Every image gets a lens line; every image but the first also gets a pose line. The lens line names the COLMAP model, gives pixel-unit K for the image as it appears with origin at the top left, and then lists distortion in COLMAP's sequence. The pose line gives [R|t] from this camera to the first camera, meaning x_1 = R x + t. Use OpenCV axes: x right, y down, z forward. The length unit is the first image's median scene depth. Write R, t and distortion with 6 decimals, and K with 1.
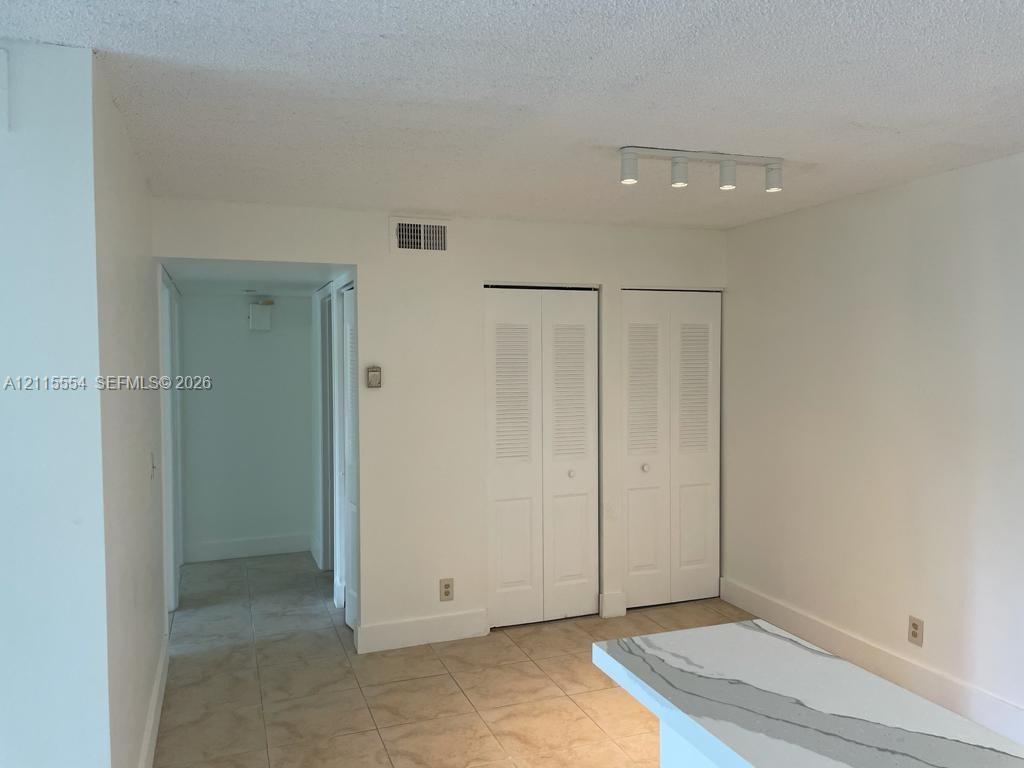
lens RADIAL K [[771.5, 0, 513.2], [0, 771.5, 383.1], [0, 0, 1]] dist [0.086298, -0.106497]
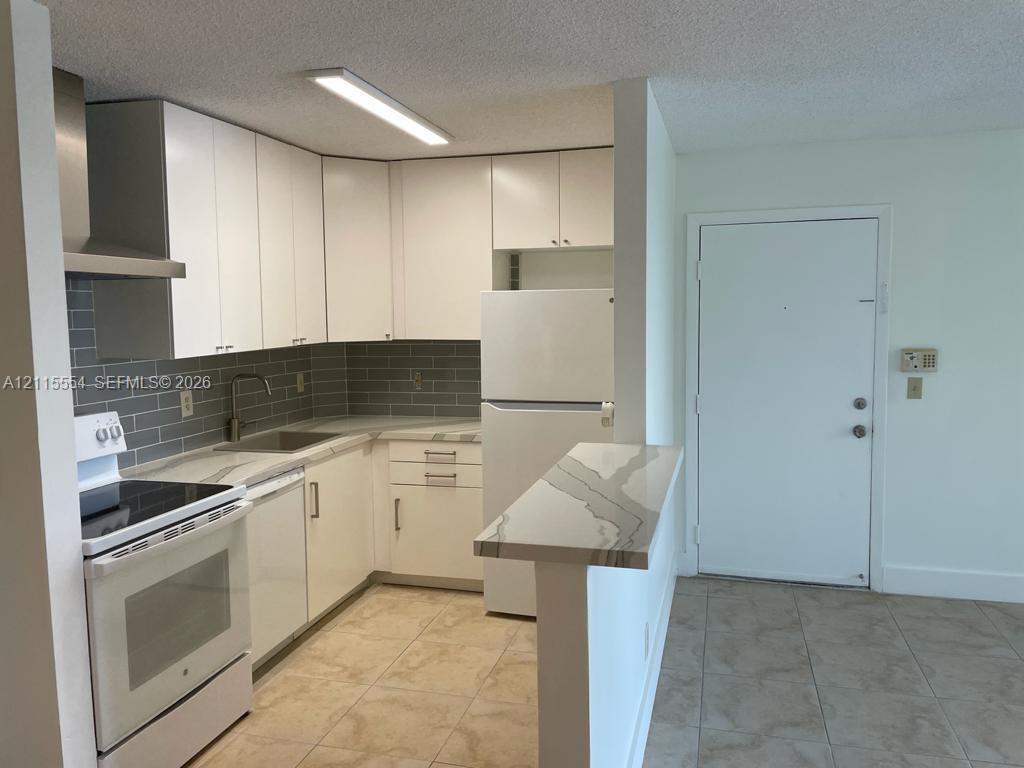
lens RADIAL K [[771.5, 0, 522.7], [0, 771.5, 373.6], [0, 0, 1]] dist [0.086298, -0.106497]
pose [[-0.810234, -0.044578, 0.584409, -0.400826], [0.034558, 0.991735, 0.123560, -0.066205], [-0.585087, 0.120309, -0.801997, 2.011414]]
